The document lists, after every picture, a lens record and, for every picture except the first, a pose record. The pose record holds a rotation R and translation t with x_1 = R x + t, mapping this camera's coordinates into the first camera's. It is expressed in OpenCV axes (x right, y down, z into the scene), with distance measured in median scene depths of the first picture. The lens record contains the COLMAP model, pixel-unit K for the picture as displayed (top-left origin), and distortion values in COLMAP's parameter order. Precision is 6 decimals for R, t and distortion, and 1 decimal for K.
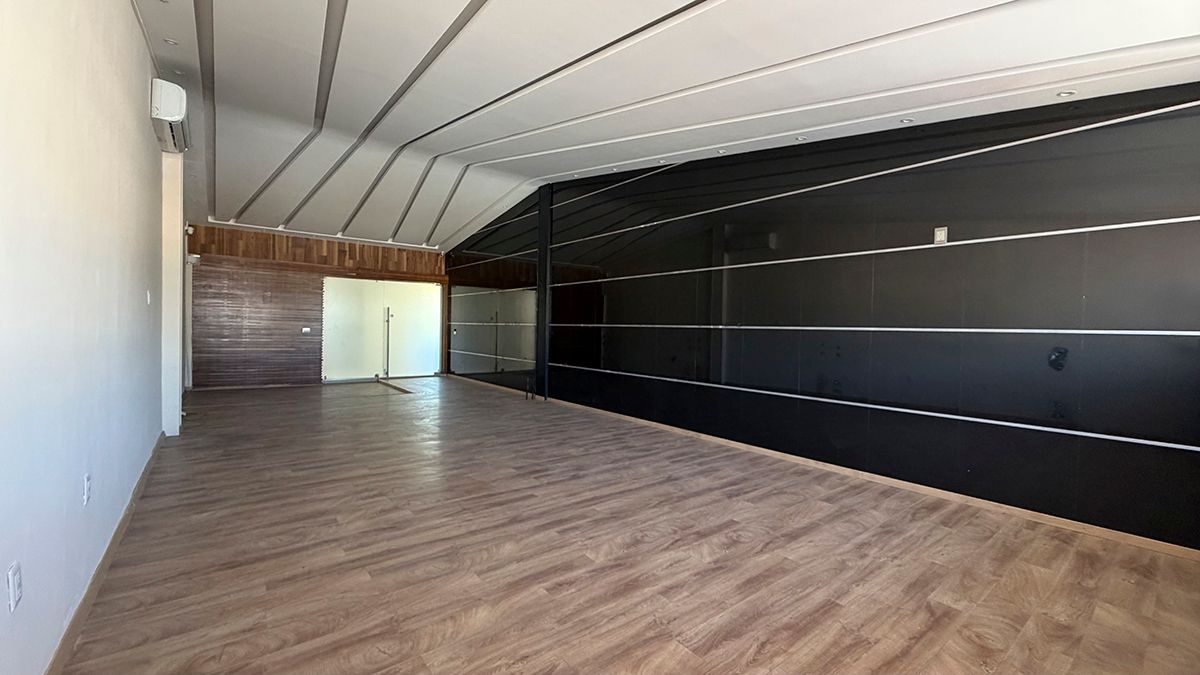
lens RADIAL K [[481.0, 0, 593.9], [0, 481.0, 335.5], [0, 0, 1]] dist [0.000175, 0.000144]
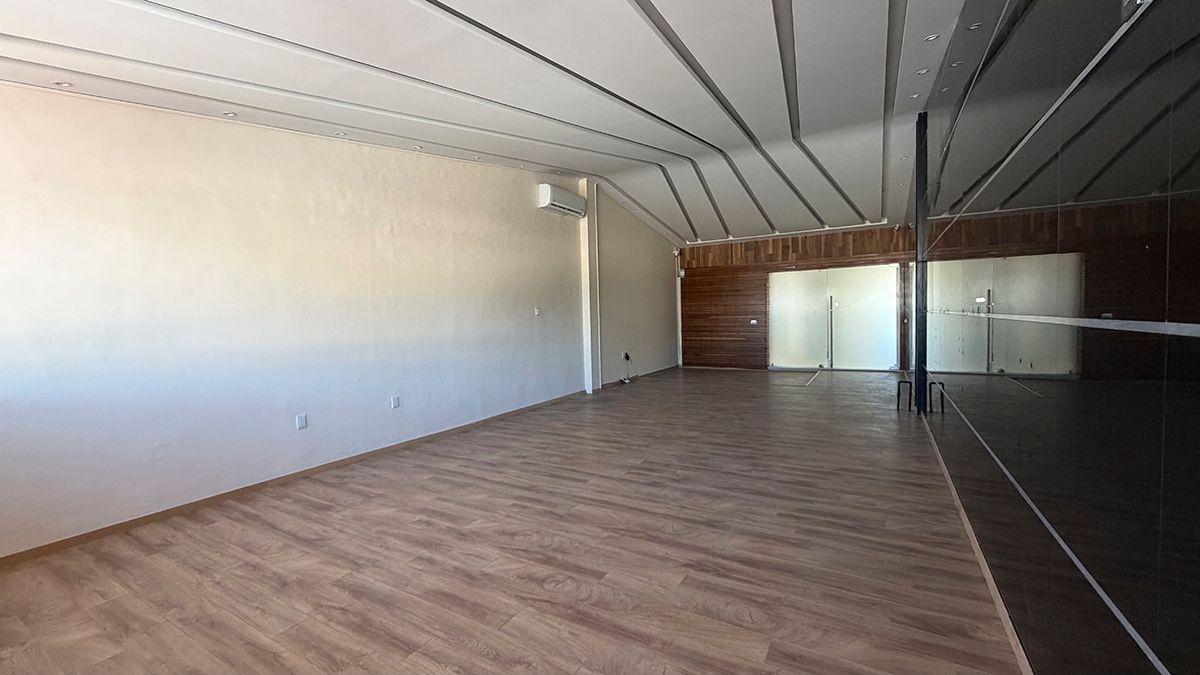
lens RADIAL K [[481.0, 0, 594.8], [0, 481.0, 339.4], [0, 0, 1]] dist [0.000175, 0.000144]
pose [[0.360507, 0.015303, -0.932631, 0.917420], [0.020537, 0.999493, 0.024339, -0.016471], [0.932530, -0.027928, 0.360010, 0.648335]]
